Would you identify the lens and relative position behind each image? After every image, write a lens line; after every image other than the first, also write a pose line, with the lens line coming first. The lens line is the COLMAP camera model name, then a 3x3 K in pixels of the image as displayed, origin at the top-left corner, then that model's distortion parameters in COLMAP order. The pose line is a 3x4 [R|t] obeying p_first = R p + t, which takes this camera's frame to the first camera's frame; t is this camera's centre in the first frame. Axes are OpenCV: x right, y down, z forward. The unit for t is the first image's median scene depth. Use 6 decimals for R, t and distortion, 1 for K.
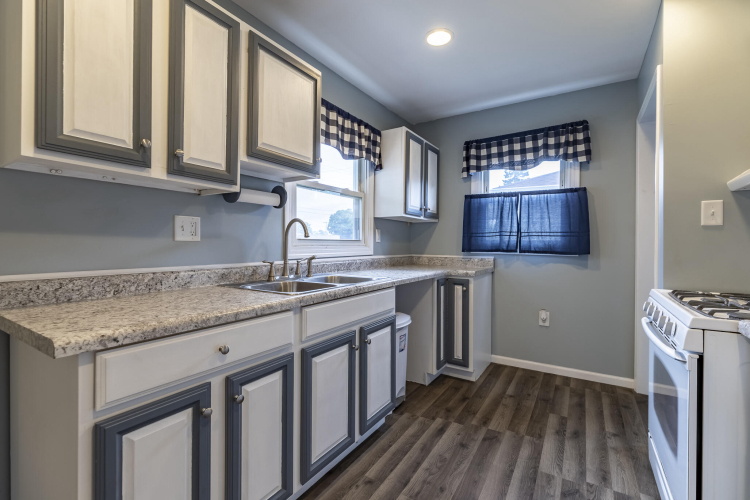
lens RADIAL K [[334.6, 0, 378.2], [0, 334.6, 246.3], [0, 0, 1]] dist [0.010192, -0.003114]
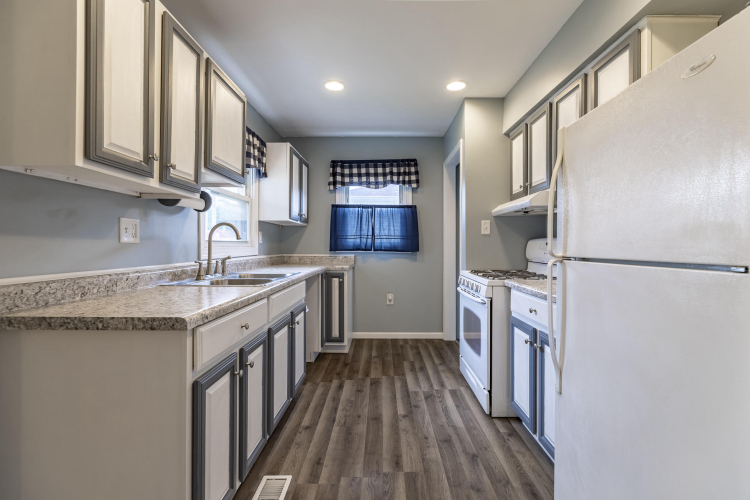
lens RADIAL K [[334.6, 0, 382.4], [0, 334.6, 247.0], [0, 0, 1]] dist [0.010192, -0.003114]
pose [[0.851227, -0.007110, 0.524750, -0.347386], [0.006799, 0.999974, 0.002520, -0.000496], [-0.524754, 0.001423, 0.851253, -0.199662]]
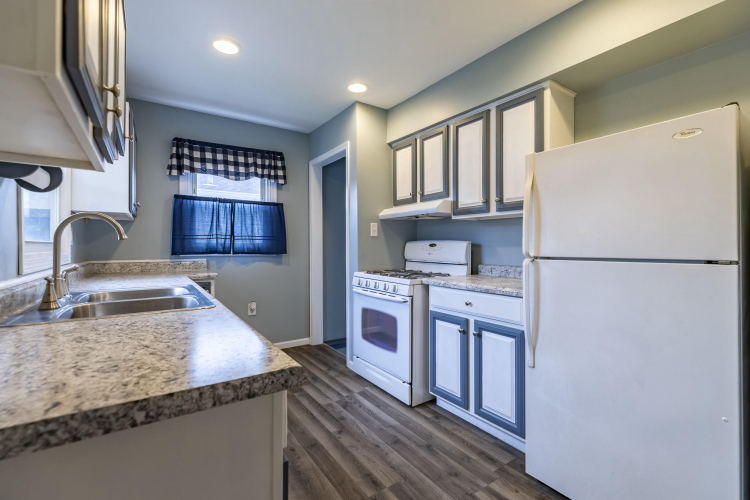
lens RADIAL K [[334.6, 0, 377.3], [0, 334.6, 246.9], [0, 0, 1]] dist [0.010192, -0.003114]
pose [[0.401705, -0.008854, 0.915726, -0.584827], [0.009980, 0.999936, 0.005290, -0.008656], [-0.915715, 0.007014, 0.401768, 0.168088]]
